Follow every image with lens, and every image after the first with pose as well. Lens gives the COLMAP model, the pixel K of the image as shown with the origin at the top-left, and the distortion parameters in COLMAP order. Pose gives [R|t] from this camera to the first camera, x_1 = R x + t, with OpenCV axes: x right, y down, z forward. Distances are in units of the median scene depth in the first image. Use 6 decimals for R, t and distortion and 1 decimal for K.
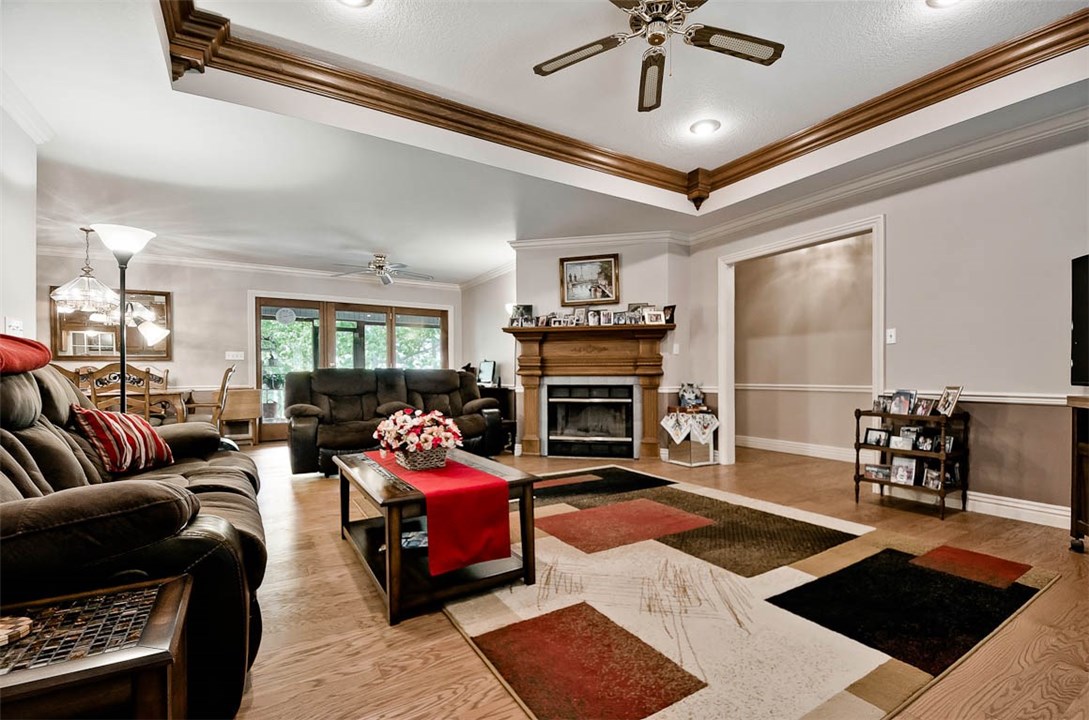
lens RADIAL K [[509.8, 0, 566.8], [0, 509.8, 390.8], [0, 0, 1]] dist [0.001048, -0.003311]
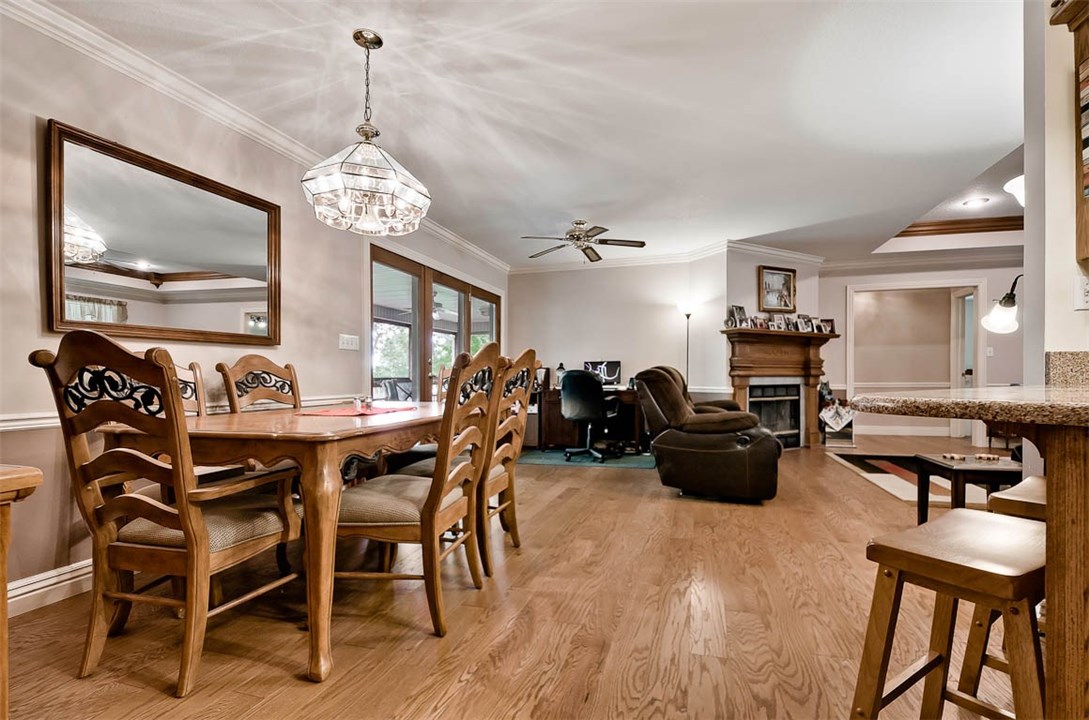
lens RADIAL K [[499.2, 0, 565.2], [0, 499.2, 390.0], [0, 0, 1]] dist [0.011702, -0.001990]
pose [[0.728121, -0.019228, 0.685178, -1.063644], [0.024380, 0.999700, 0.002147, -0.013802], [-0.685014, 0.015141, 0.728372, 0.543698]]
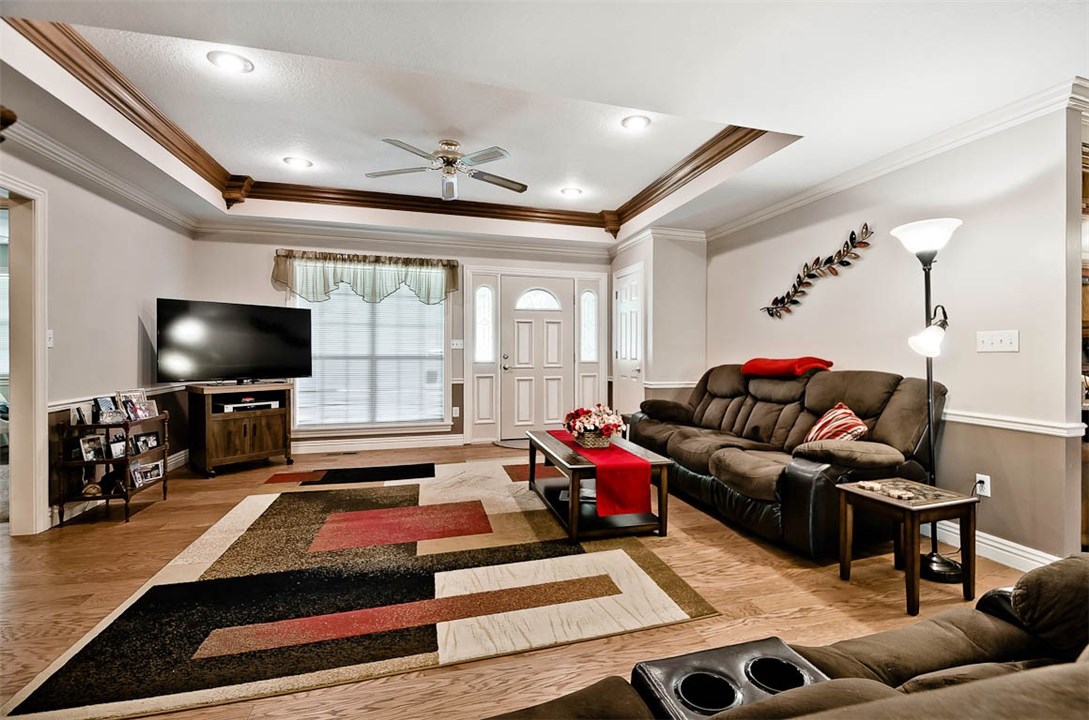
lens RADIAL K [[479.0, 0, 601.5], [0, 479.0, 344.3], [0, 0, 1]] dist [-0.001815, -0.002242]
pose [[-0.976342, 0.005108, 0.216170, -0.290992], [0.009747, 0.999744, 0.020397, -0.070796], [-0.216011, 0.022022, -0.976143, 1.108039]]
